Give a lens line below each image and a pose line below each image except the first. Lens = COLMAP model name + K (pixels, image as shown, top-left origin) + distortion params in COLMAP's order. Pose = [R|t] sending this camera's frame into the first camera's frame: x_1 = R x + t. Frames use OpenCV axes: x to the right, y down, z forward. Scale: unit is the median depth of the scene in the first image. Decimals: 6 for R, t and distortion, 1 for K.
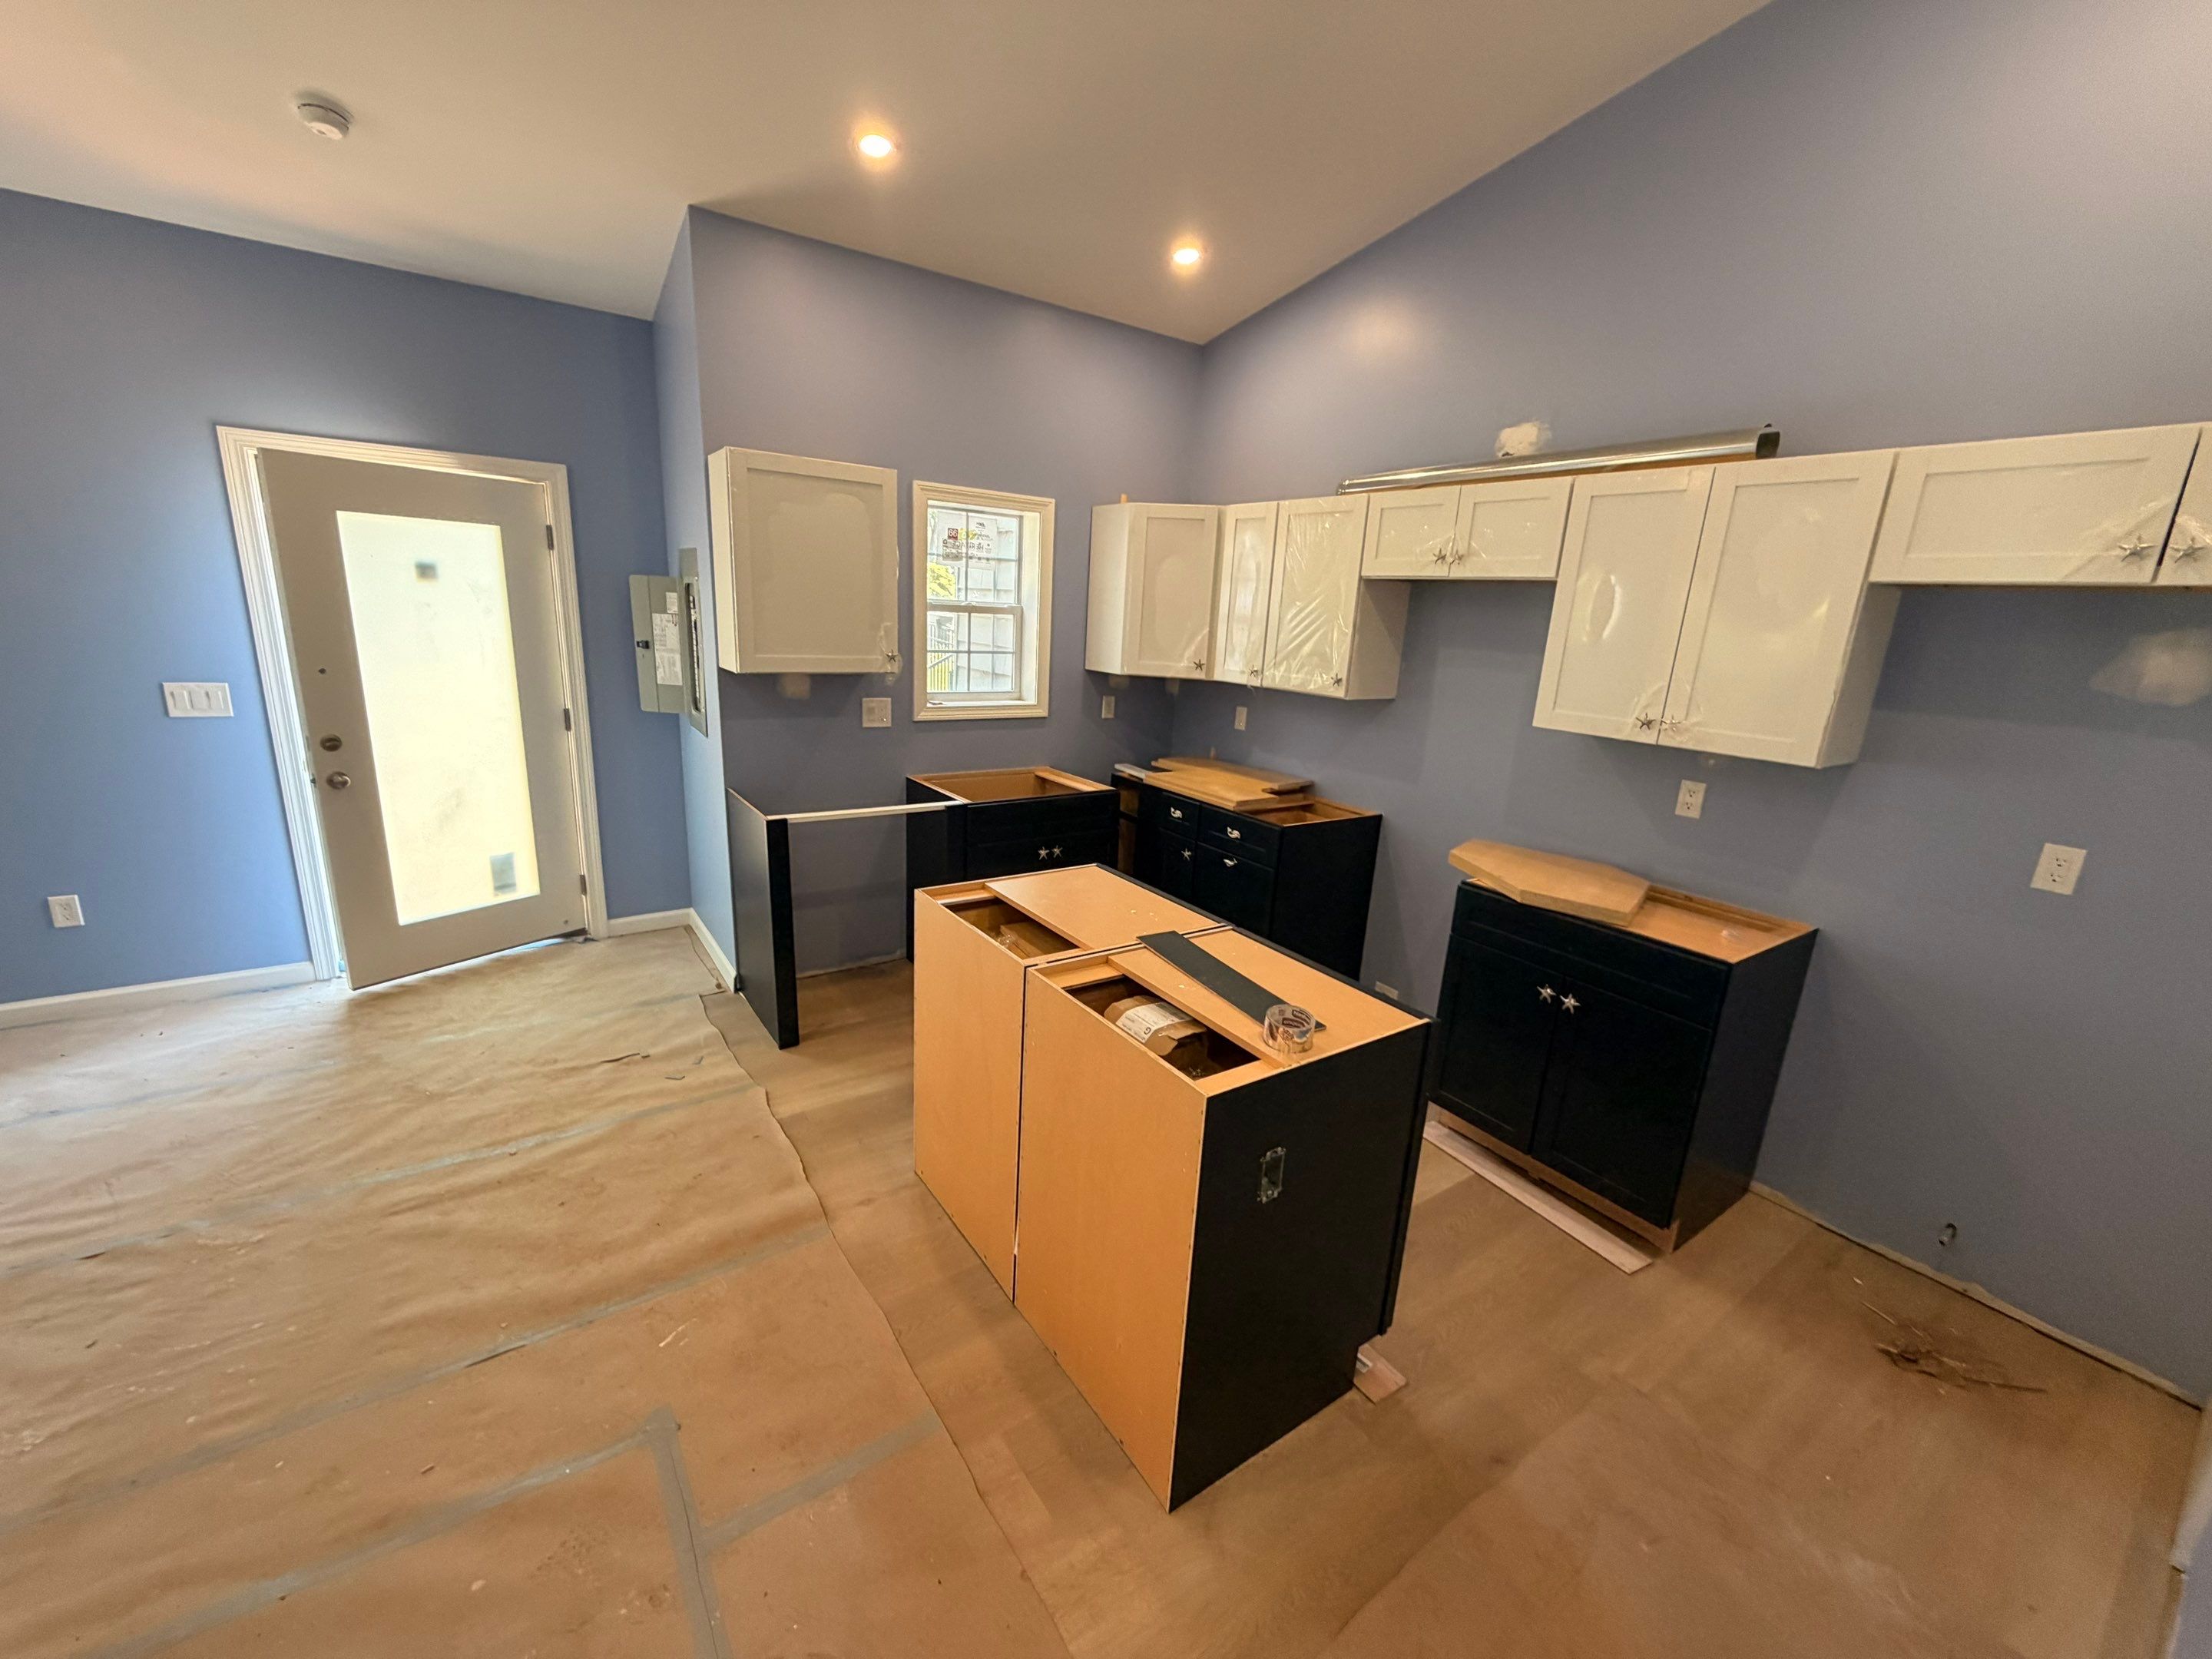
lens RADIAL K [[876.5, 0, 1097.6], [0, 876.5, 838.5], [0, 0, 1]] dist [0.002930, 0.000313]
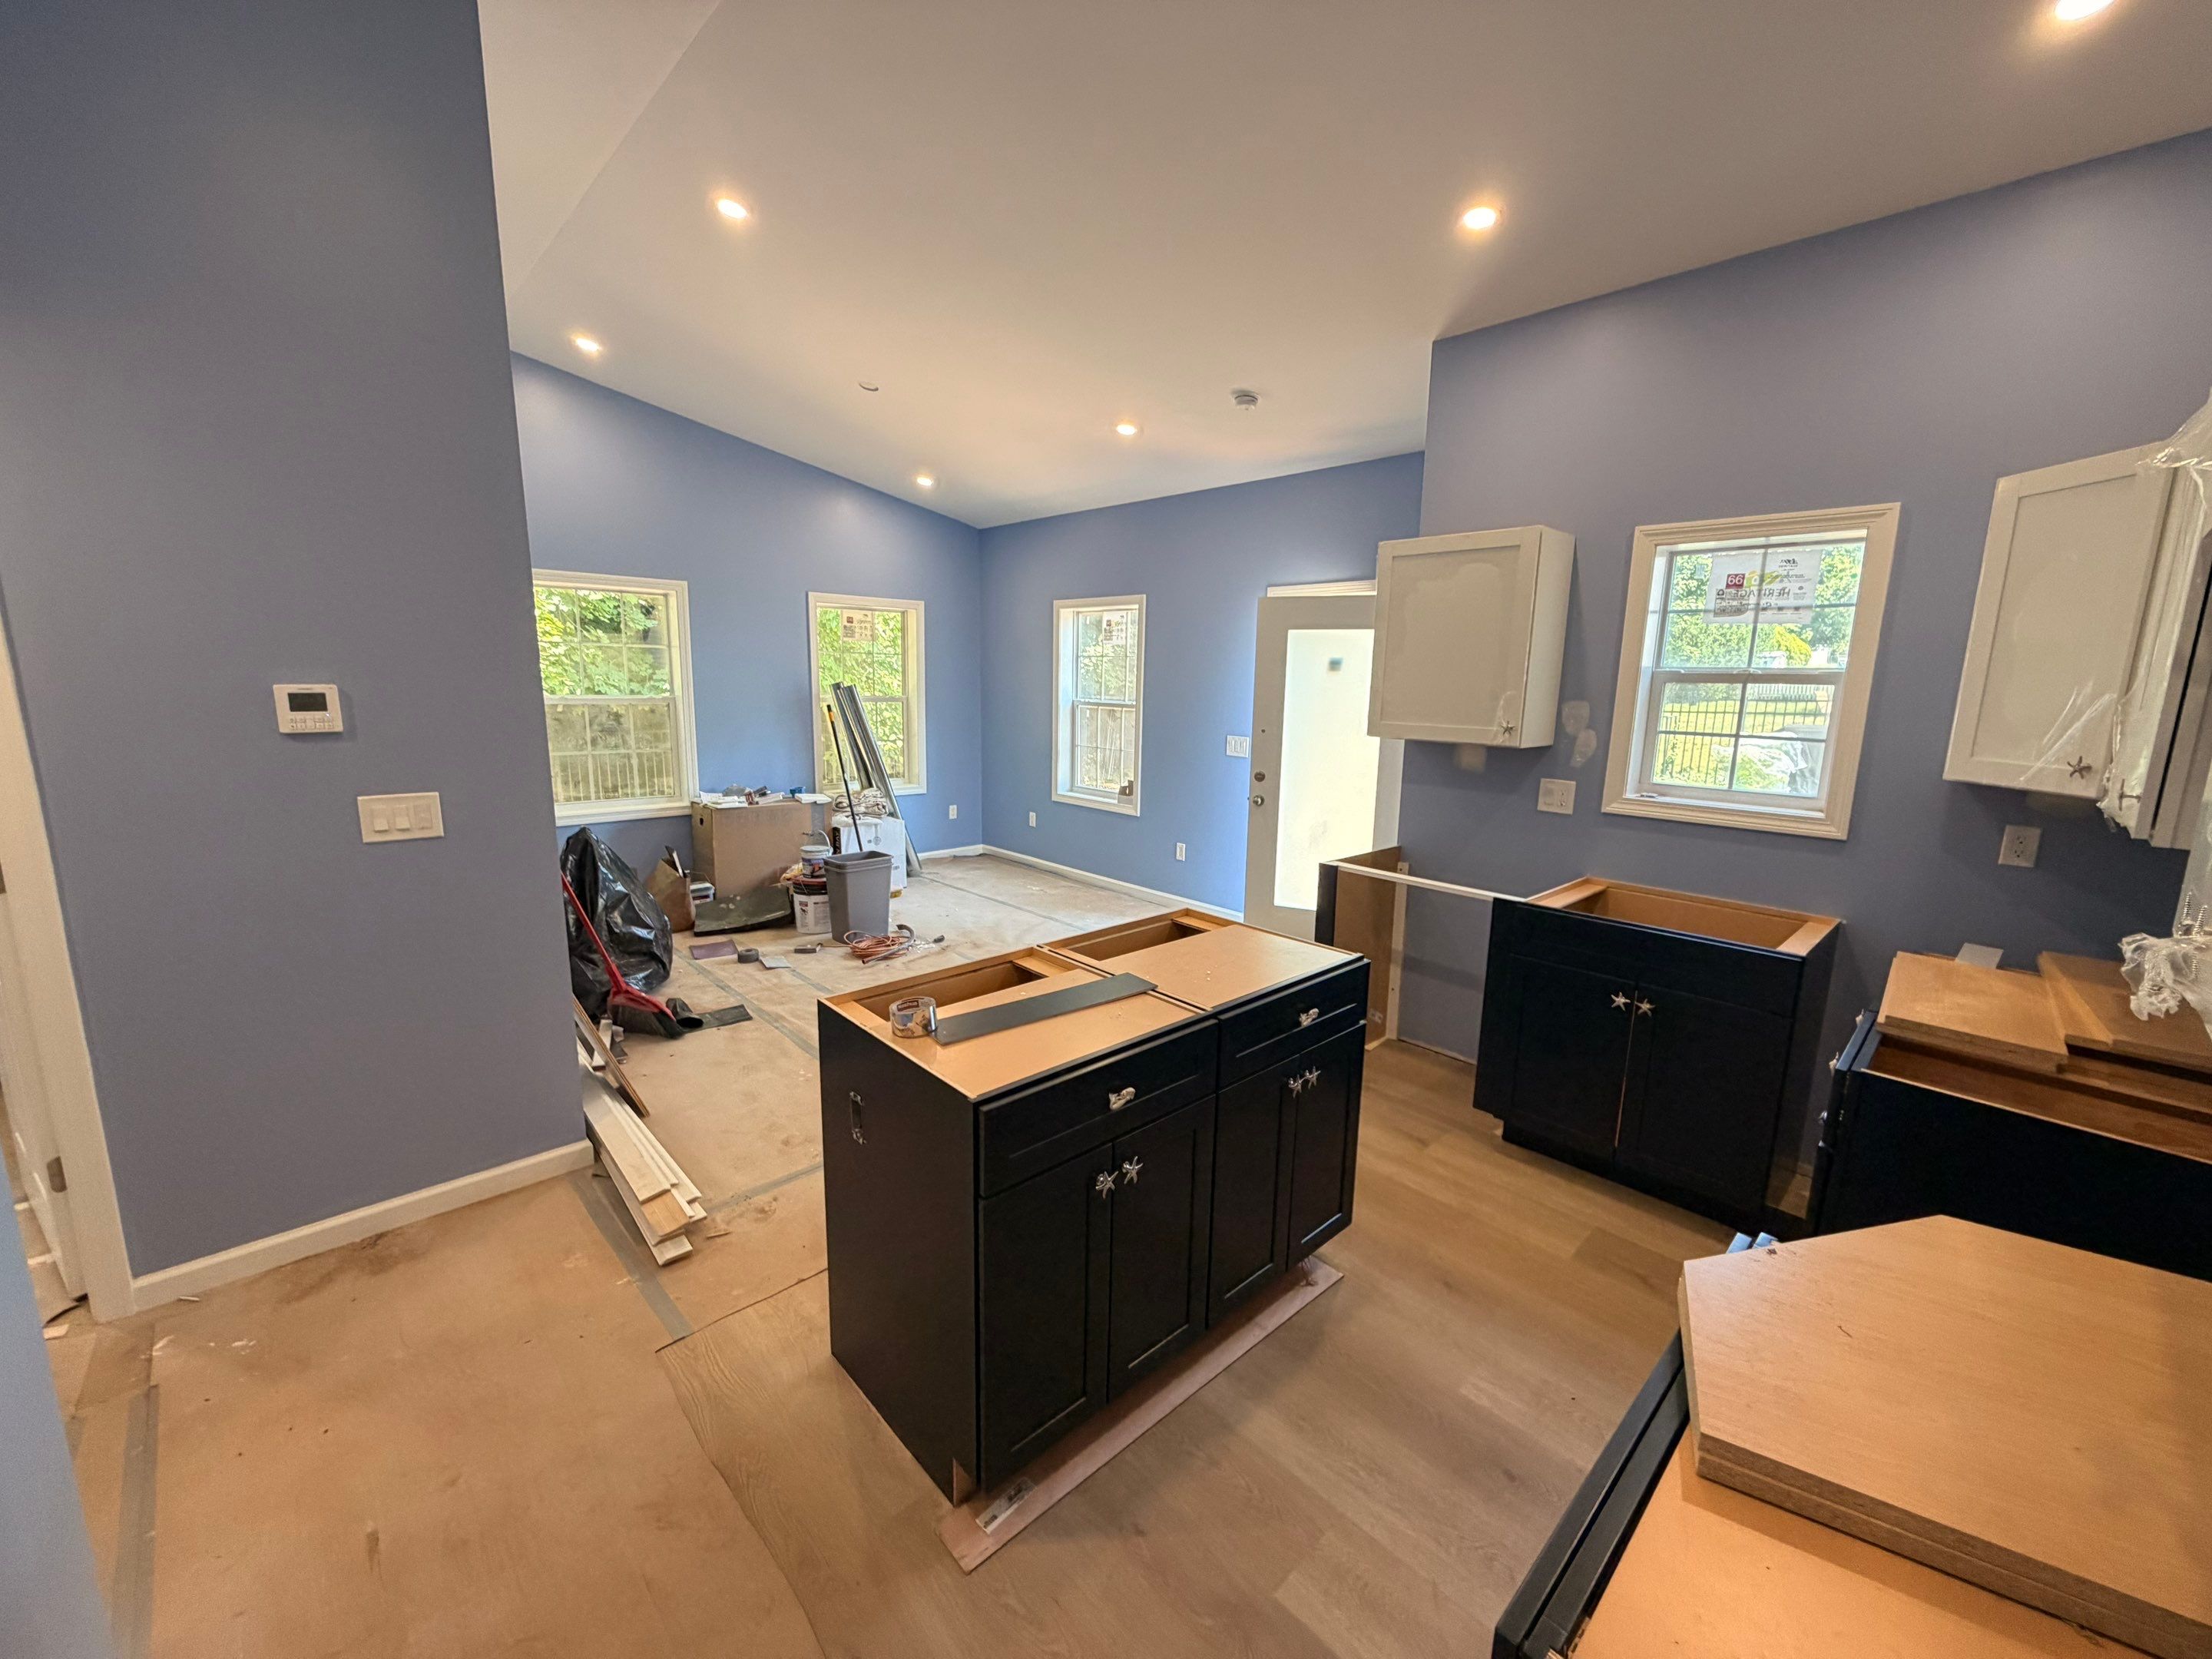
lens RADIAL K [[879.9, 0, 1098.7], [0, 879.9, 832.9], [0, 0, 1]] dist [-0.001471, 0.000341]
pose [[0.149878, 0.130531, -0.980050, 0.533342], [-0.262442, 0.960941, 0.087851, -0.063341], [0.953237, 0.244039, 0.178281, 0.404788]]
